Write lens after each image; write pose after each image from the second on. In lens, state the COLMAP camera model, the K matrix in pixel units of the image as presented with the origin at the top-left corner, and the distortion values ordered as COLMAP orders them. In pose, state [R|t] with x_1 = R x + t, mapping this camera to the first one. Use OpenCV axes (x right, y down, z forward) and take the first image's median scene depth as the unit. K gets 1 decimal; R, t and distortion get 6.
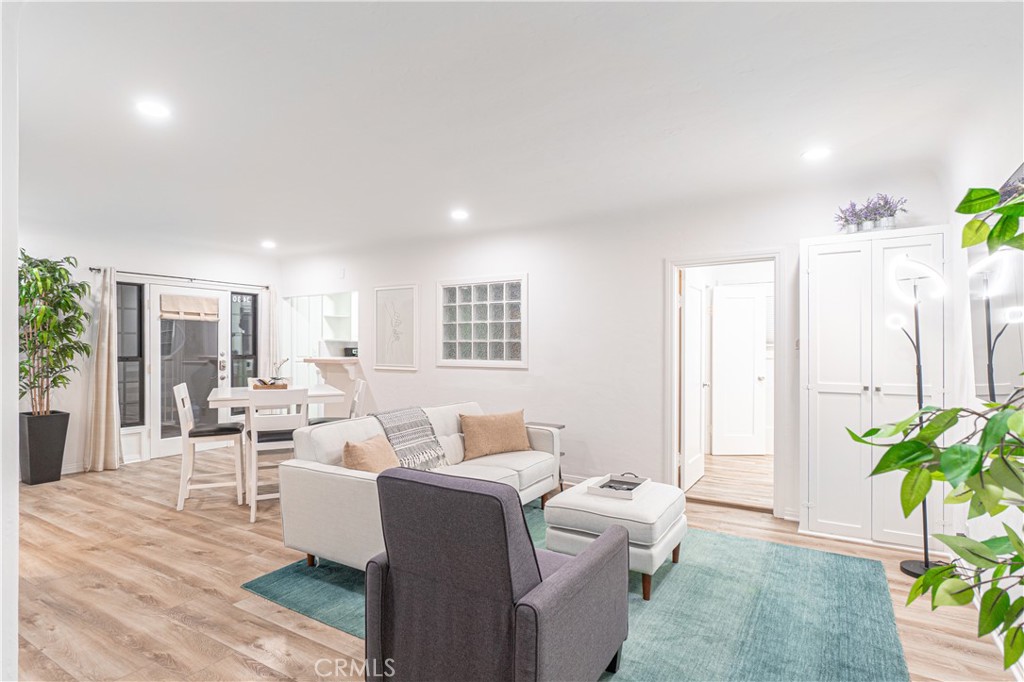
lens RADIAL K [[525.1, 0, 488.1], [0, 525.1, 341.8], [0, 0, 1]] dist [-0.019927, -0.001323]
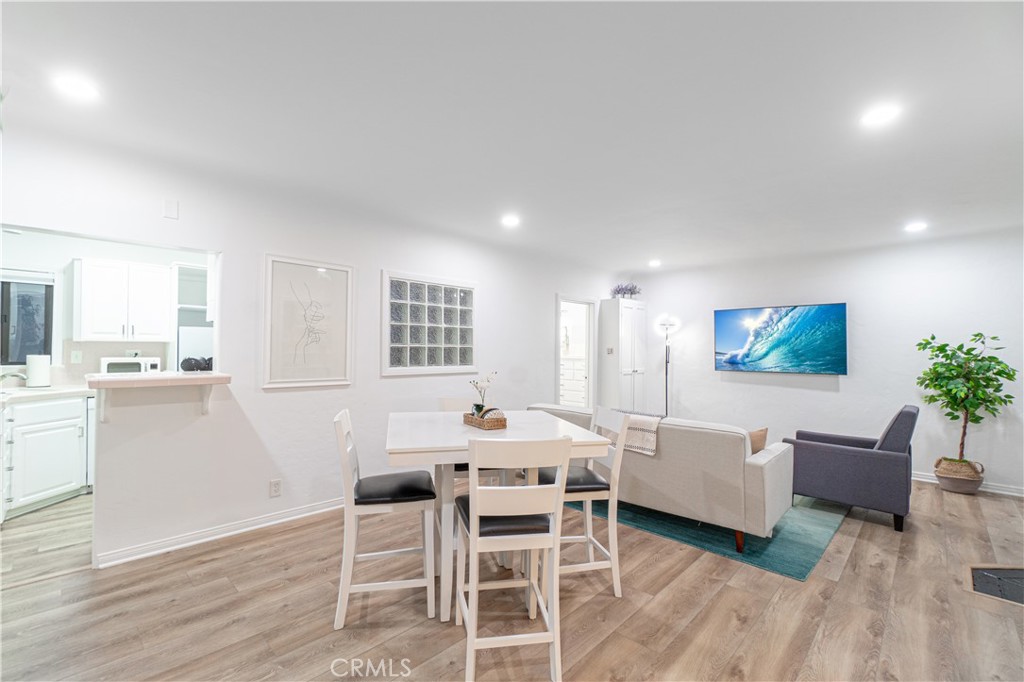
lens RADIAL K [[437.4, 0, 508.4], [0, 437.4, 345.0], [0, 0, 1]] dist [-0.019035, 0.000570]
pose [[0.238207, 0.011450, 0.971147, -0.754125], [-0.007519, 0.999922, -0.009945, 0.003580], [-0.971185, -0.004933, 0.238274, 0.705872]]
